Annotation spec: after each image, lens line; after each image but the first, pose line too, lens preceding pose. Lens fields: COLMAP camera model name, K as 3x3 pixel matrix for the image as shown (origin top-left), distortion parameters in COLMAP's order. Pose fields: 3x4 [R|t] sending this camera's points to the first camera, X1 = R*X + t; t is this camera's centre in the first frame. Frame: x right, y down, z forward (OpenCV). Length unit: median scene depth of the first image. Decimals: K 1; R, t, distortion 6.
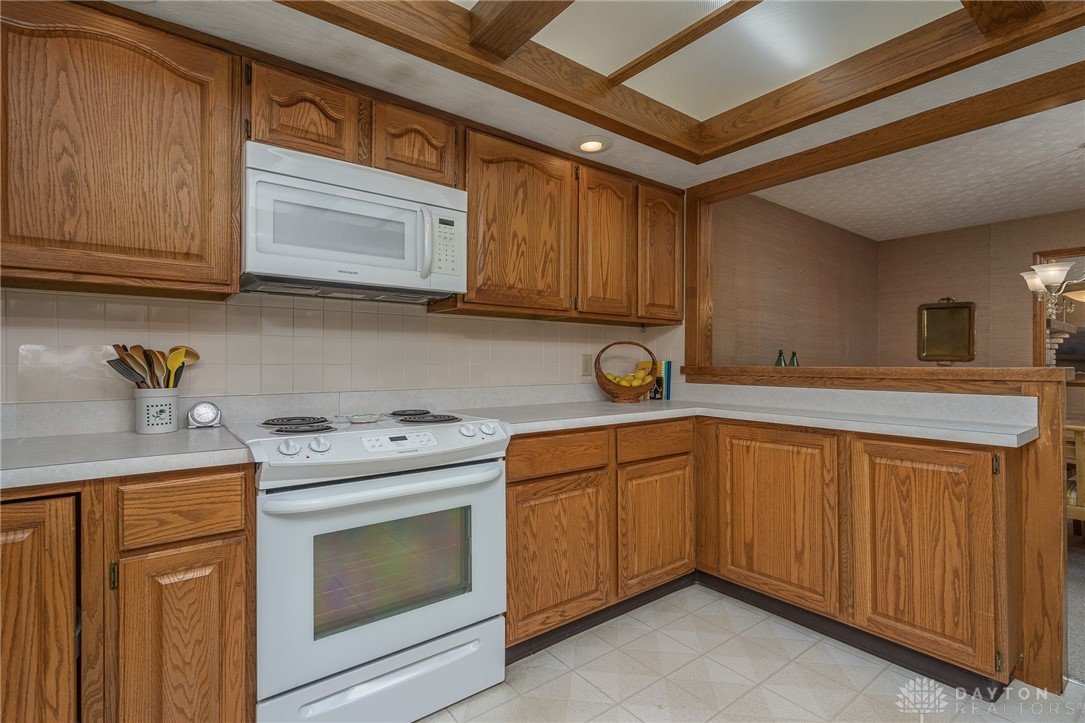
lens RADIAL K [[529.3, 0, 539.1], [0, 529.3, 360.0], [0, 0, 1]] dist [0.003729, -0.000111]
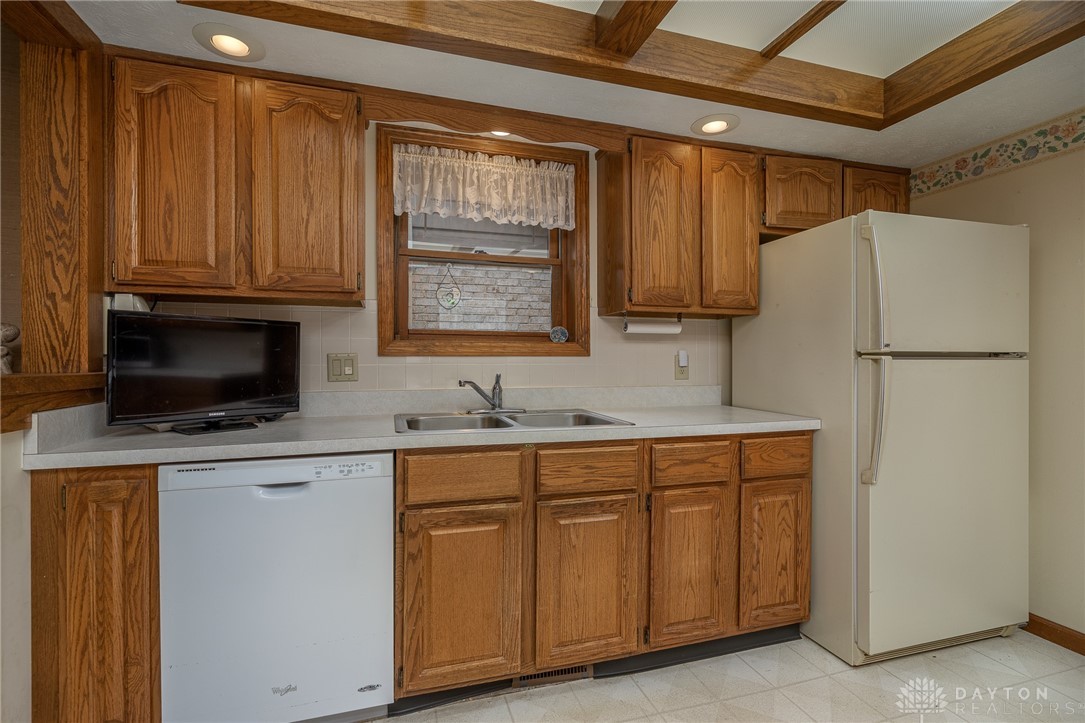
lens RADIAL K [[488.3, 0, 548.6], [0, 488.3, 362.7], [0, 0, 1]] dist [-0.004609, 0.000077]
pose [[0.928230, -0.000407, -0.372006, 0.022546], [0.001501, 0.999995, 0.002653, 0.000114], [0.372003, -0.003021, 0.928227, 0.018188]]
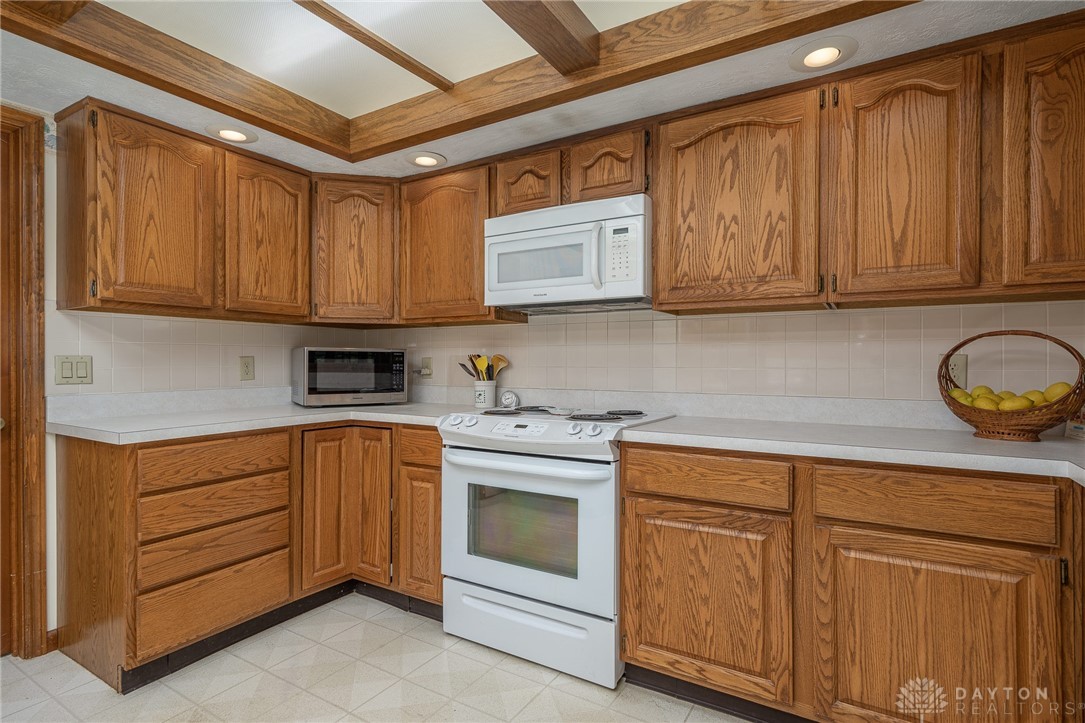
lens RADIAL K [[553.9, 0, 542.2], [0, 553.9, 361.8], [0, 0, 1]] dist [0.005378, 0.000299]
pose [[0.341125, -0.001979, -0.940016, 0.814575], [0.000336, 0.999998, -0.001983, -0.001341], [0.940018, 0.000361, 0.341125, 0.496009]]
